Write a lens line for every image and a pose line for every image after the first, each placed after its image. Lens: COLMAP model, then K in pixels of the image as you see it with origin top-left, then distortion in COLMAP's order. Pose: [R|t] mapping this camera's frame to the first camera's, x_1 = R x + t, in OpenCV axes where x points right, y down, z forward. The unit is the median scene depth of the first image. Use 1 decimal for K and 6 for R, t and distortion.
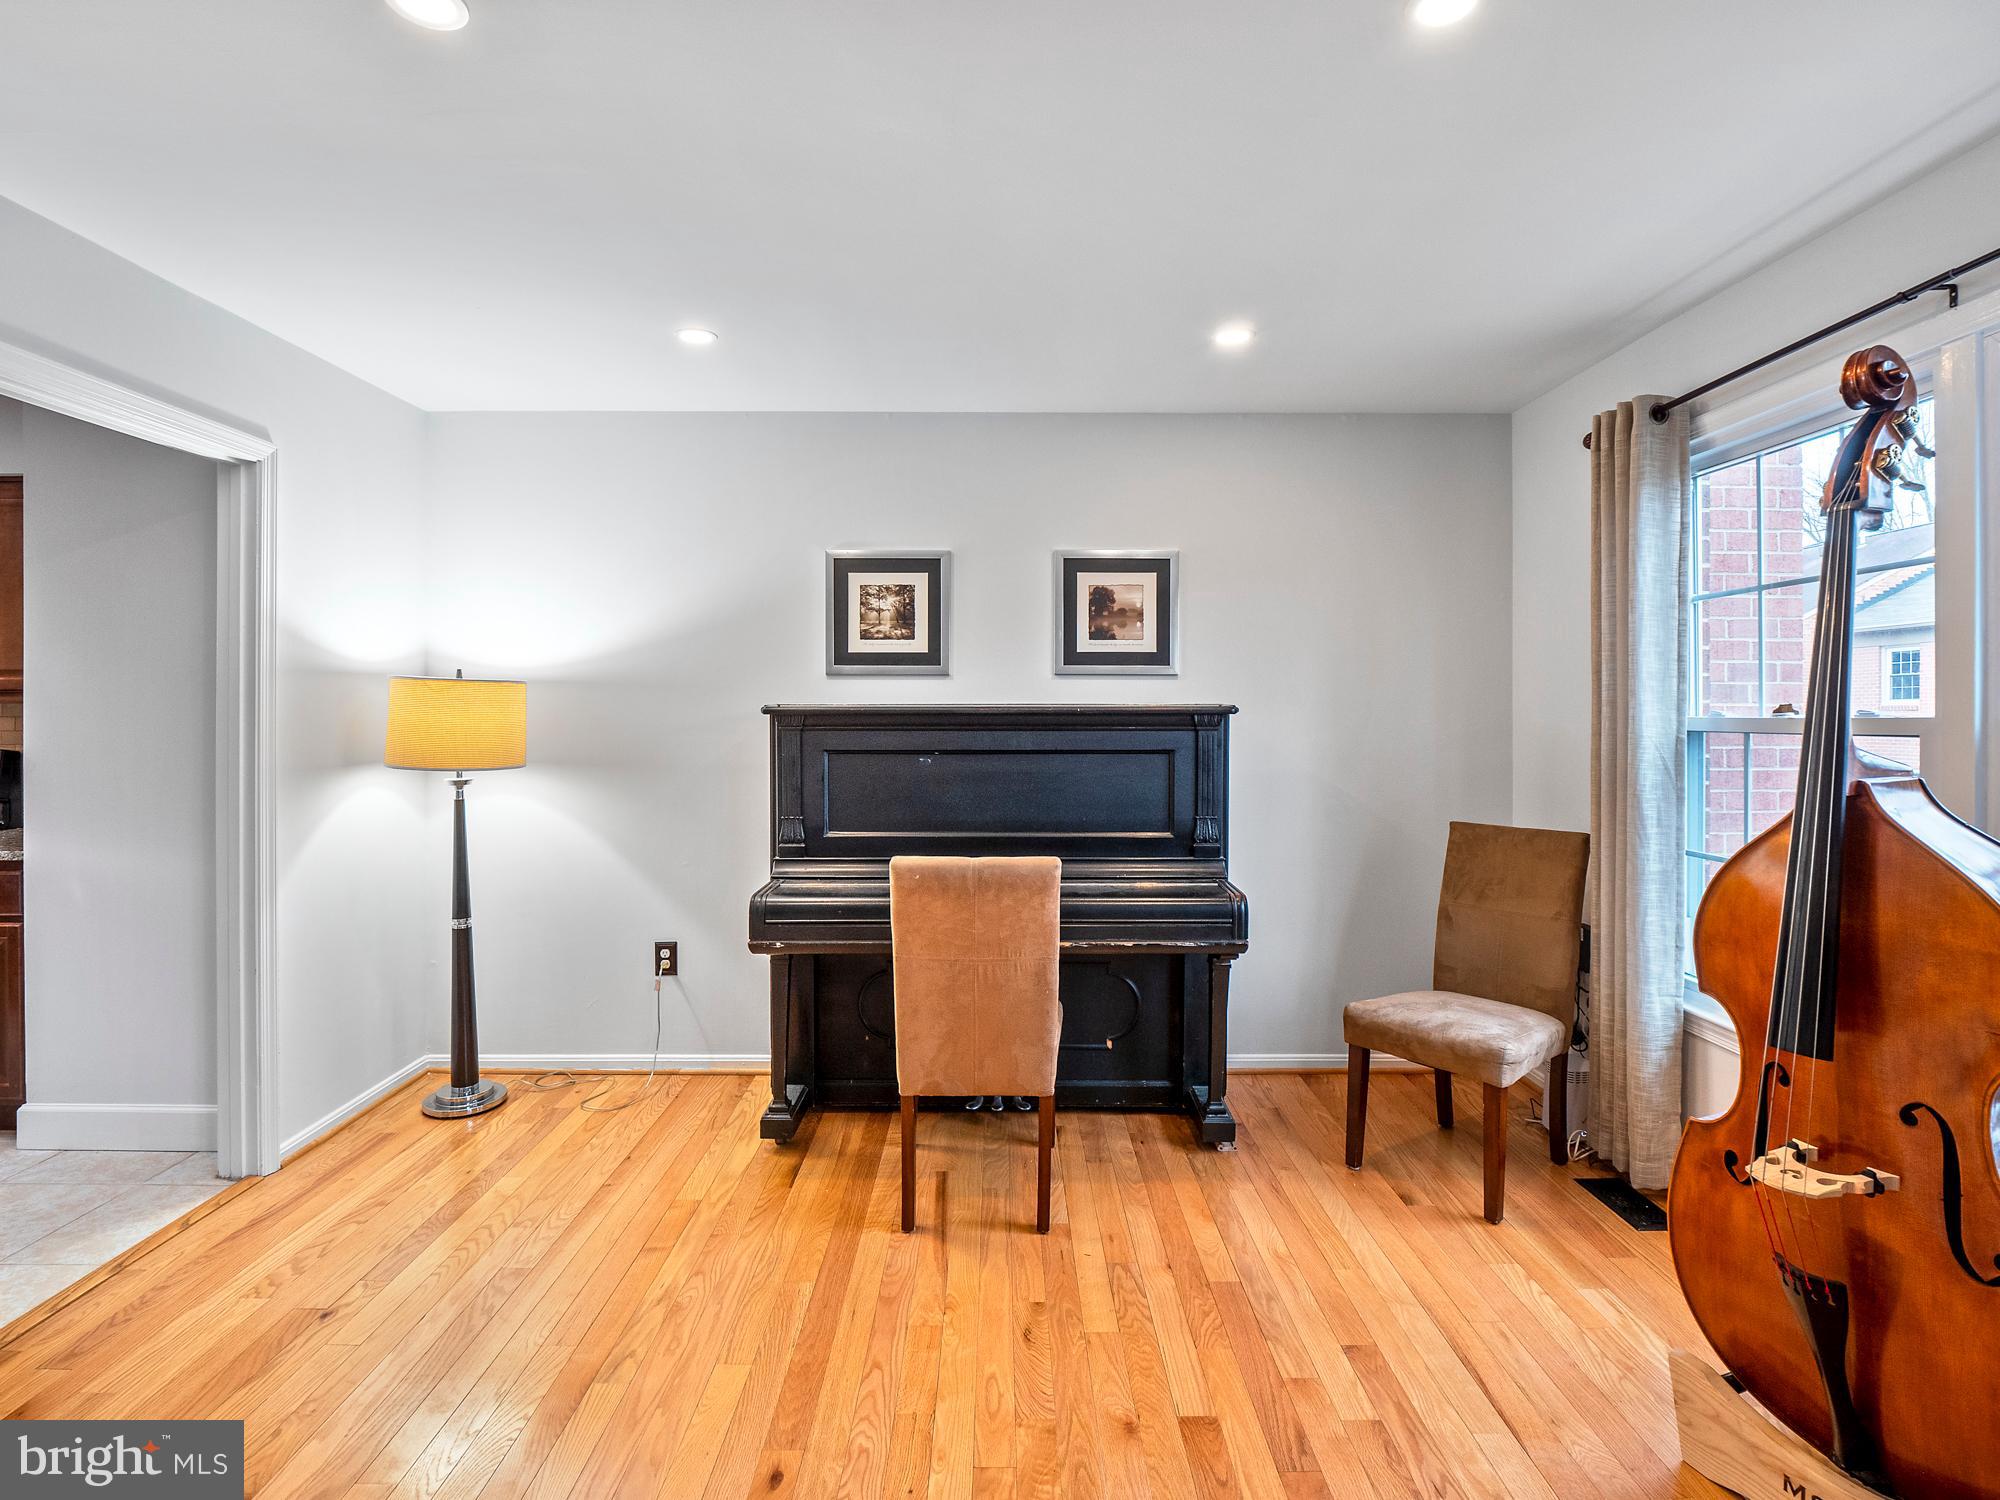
lens RADIAL K [[932.5, 0, 1150.7], [0, 932.5, 714.6], [0, 0, 1]] dist [-0.016397, 0.000045]
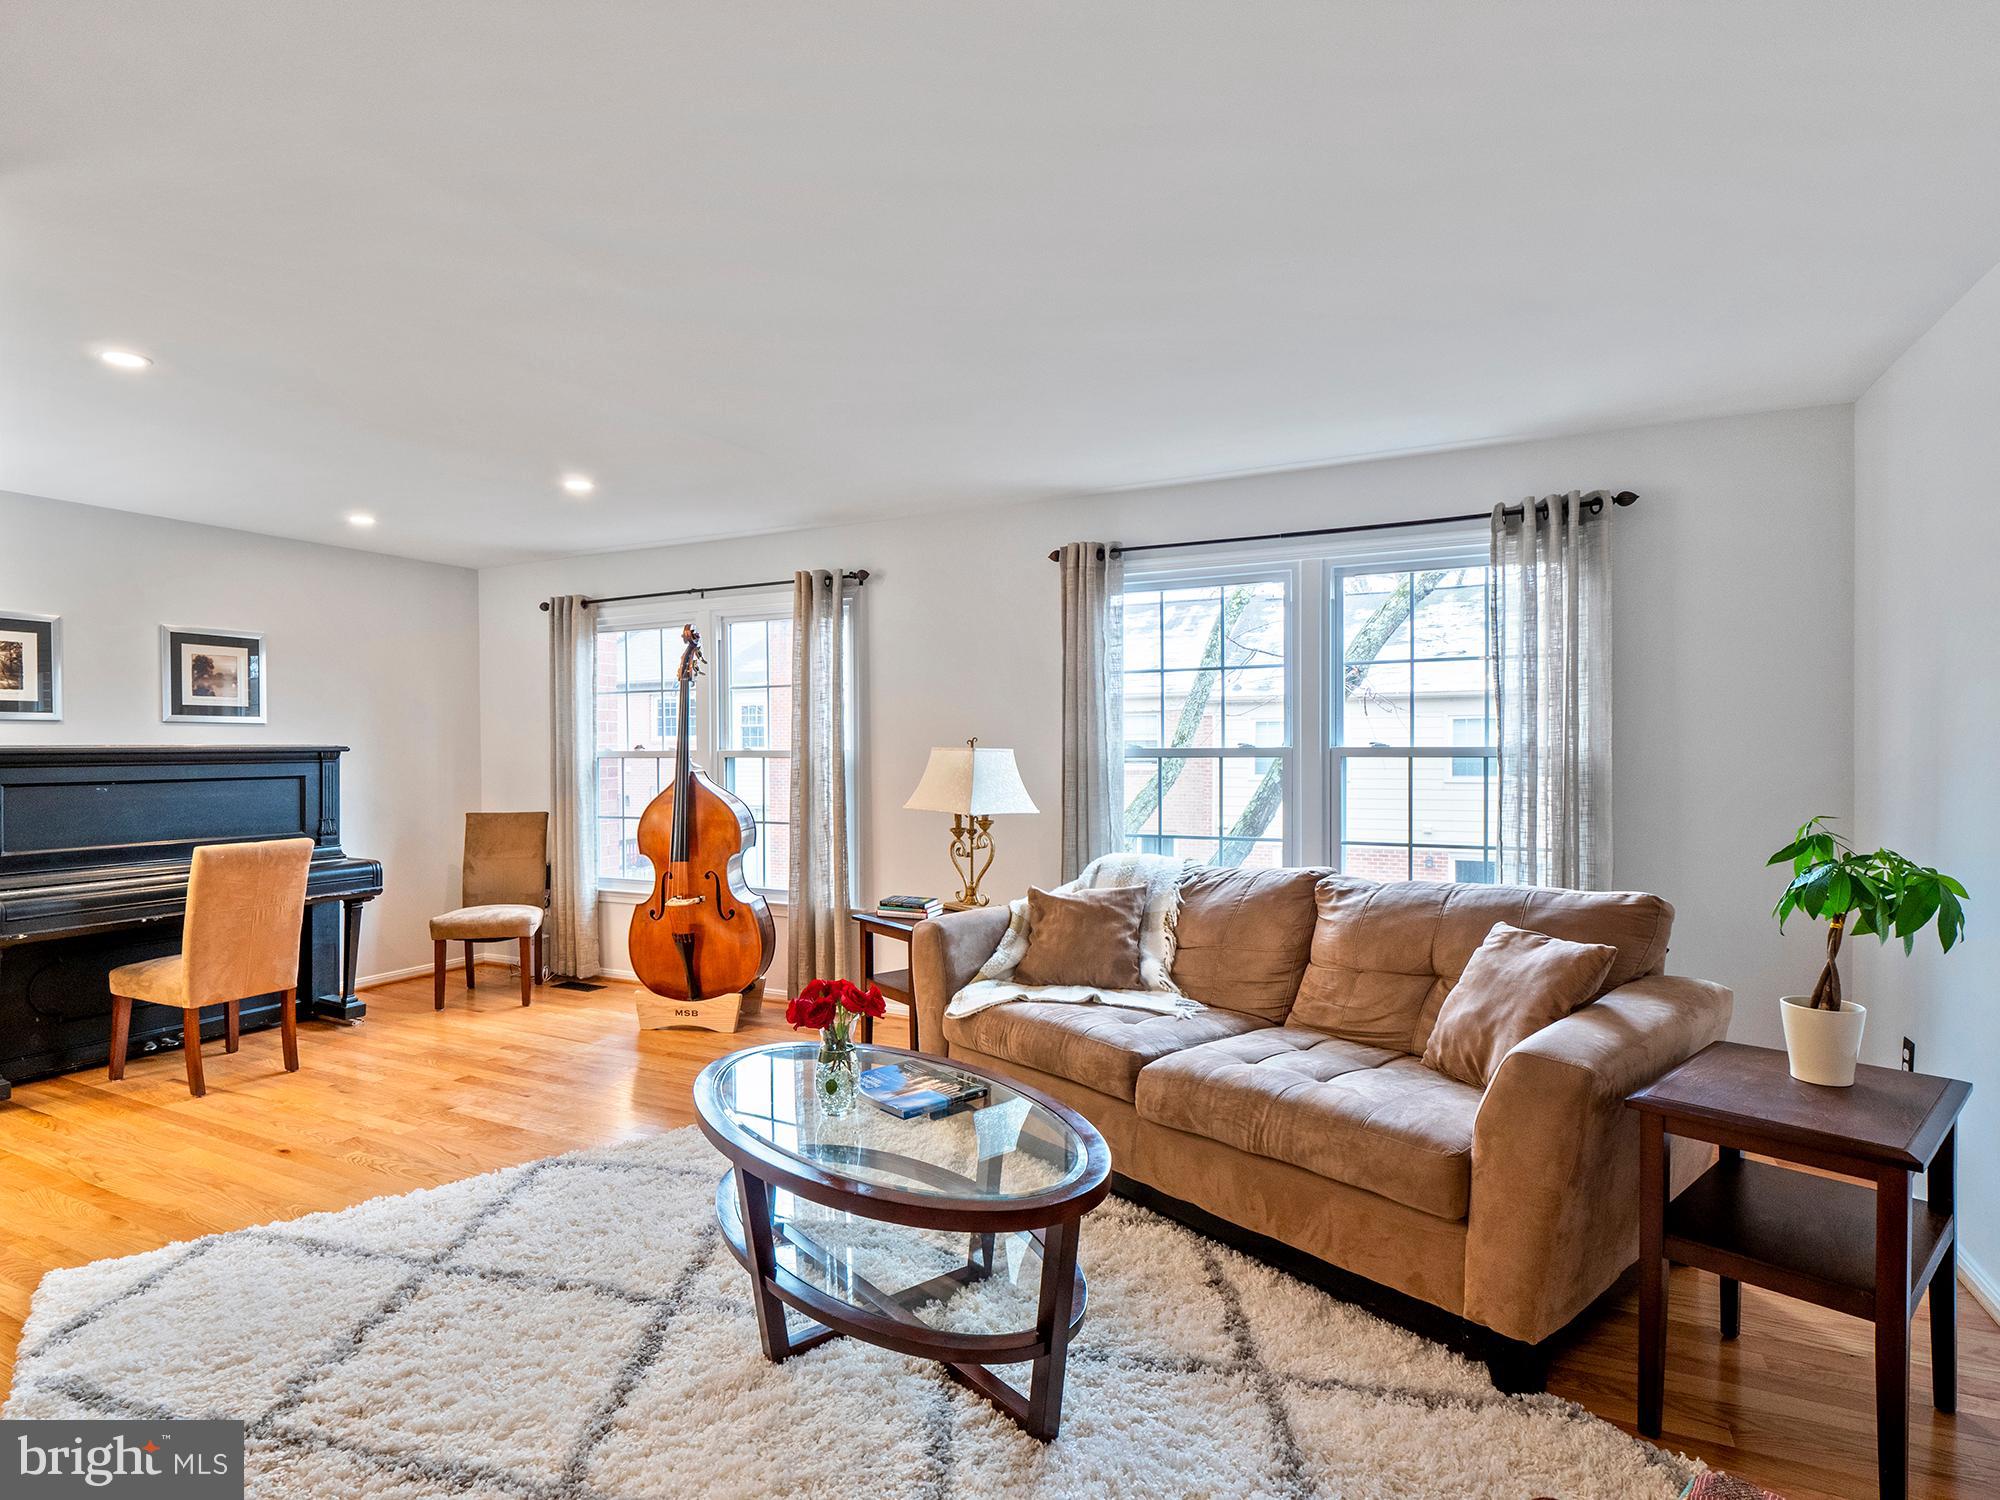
lens RADIAL K [[1017.4, 0, 961.0], [0, 1017.4, 751.9], [0, 0, 1]] dist [0.000899, -0.011981]
pose [[0.484101, -0.009308, 0.874963, -0.992348], [0.005518, 0.999956, 0.007585, -0.007456], [-0.874995, 0.001156, 0.484131, -0.799676]]
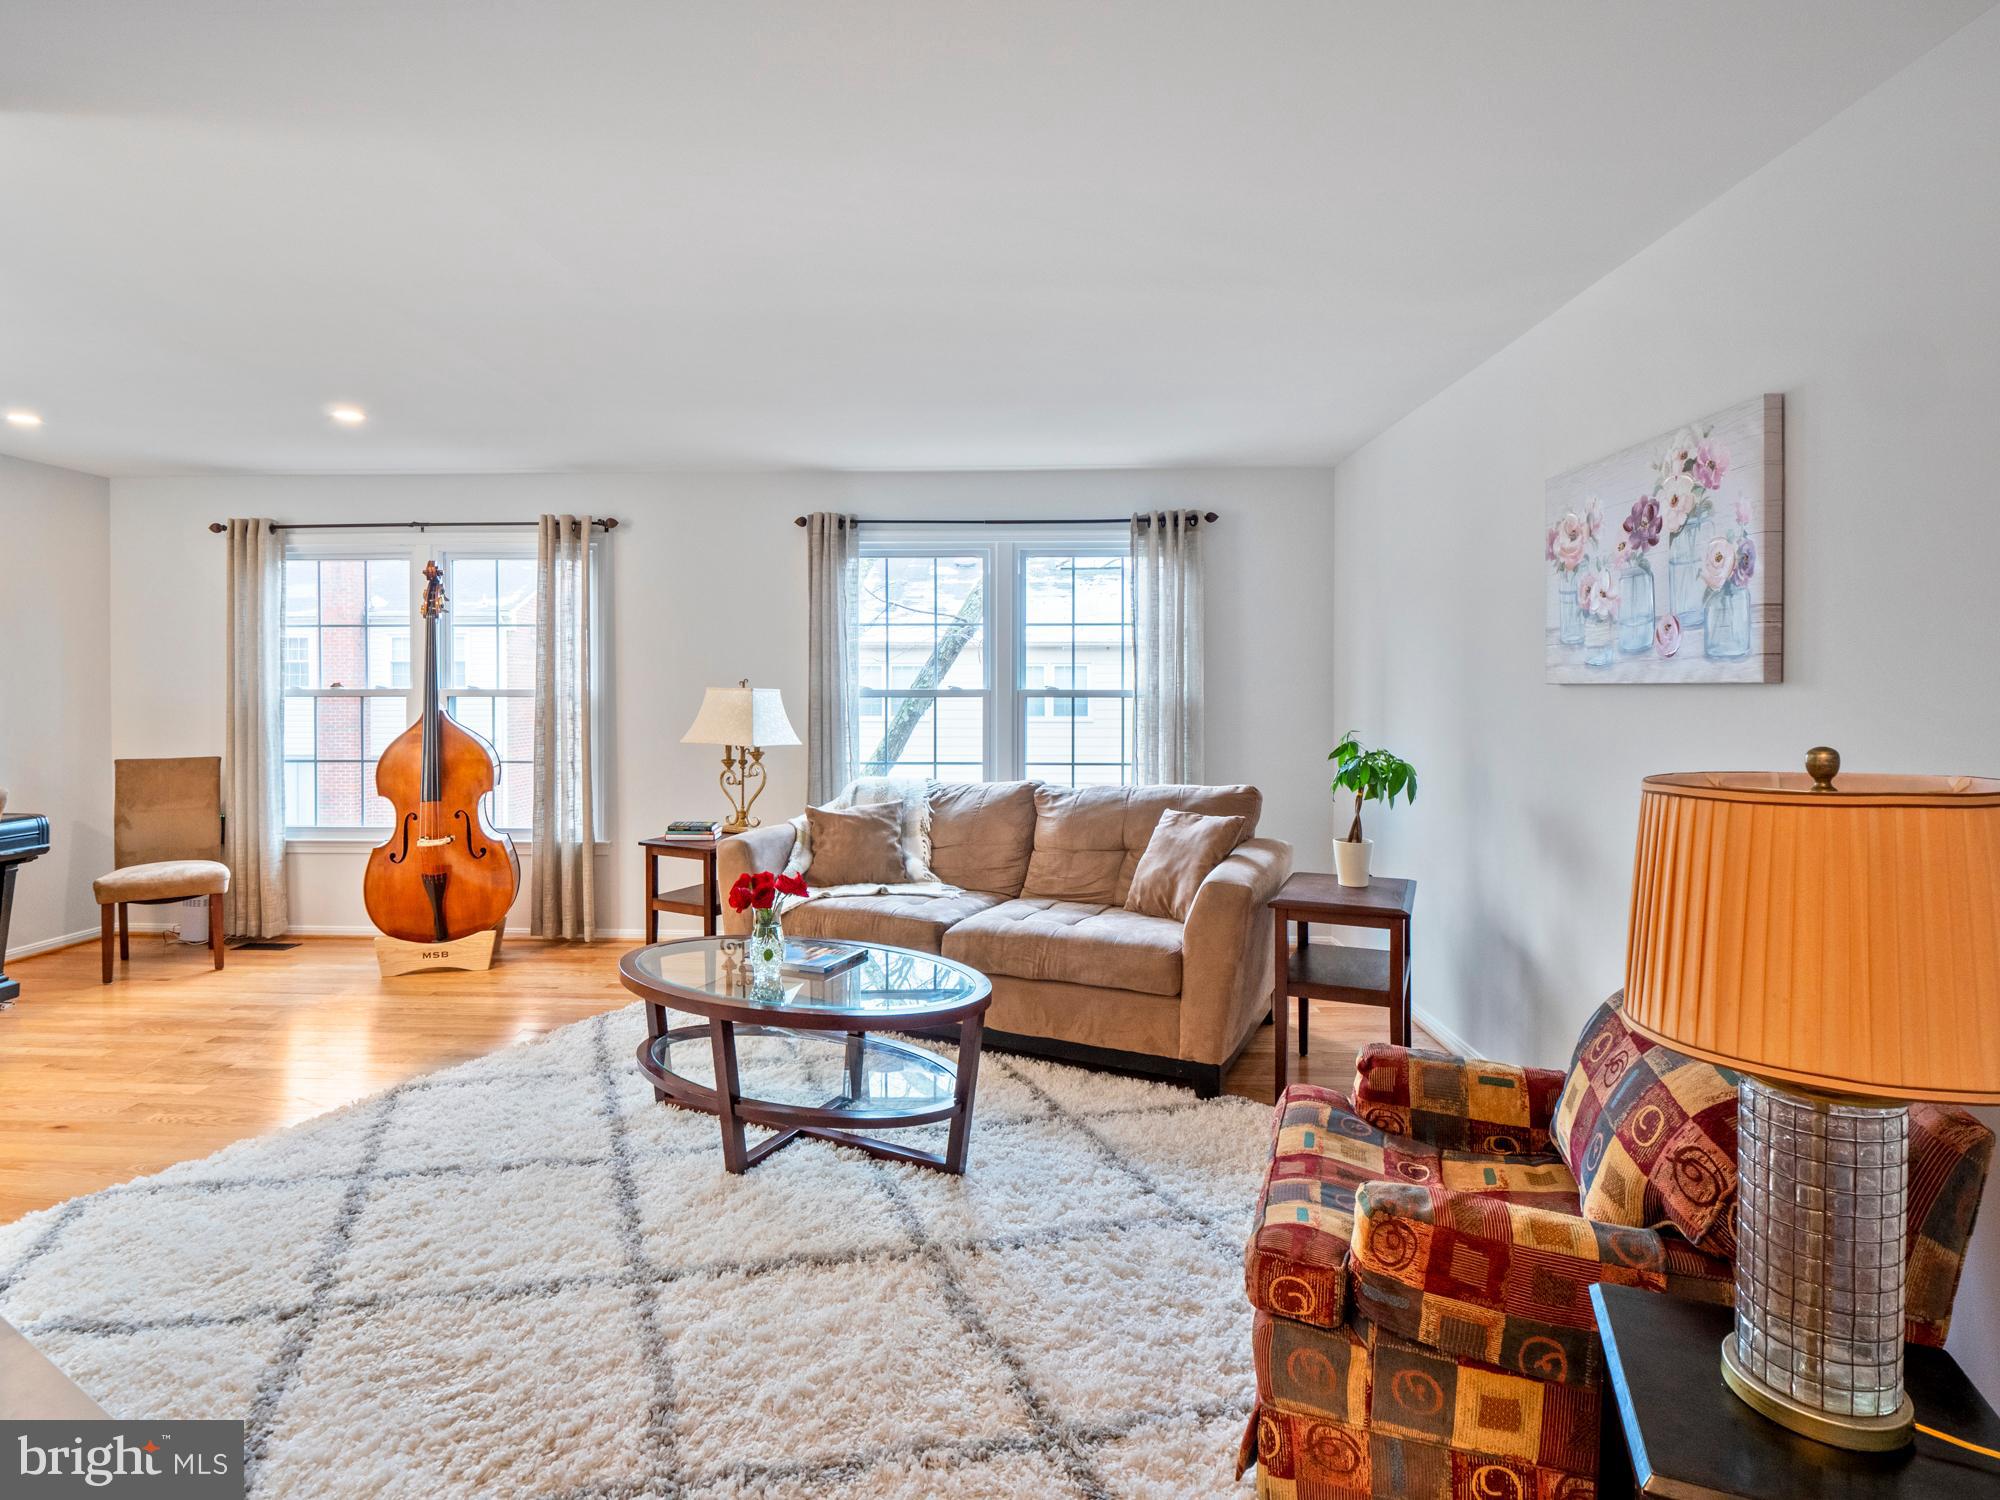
lens RADIAL K [[1033.3, 0, 1002.7], [0, 1033.3, 687.7], [0, 0, 1]] dist [0.001527, -0.010260]
pose [[0.032224, -0.001013, 0.999480, -1.450425], [-0.001913, 0.999998, 0.001075, -0.004726], [-0.999479, -0.001947, 0.032222, -0.536707]]
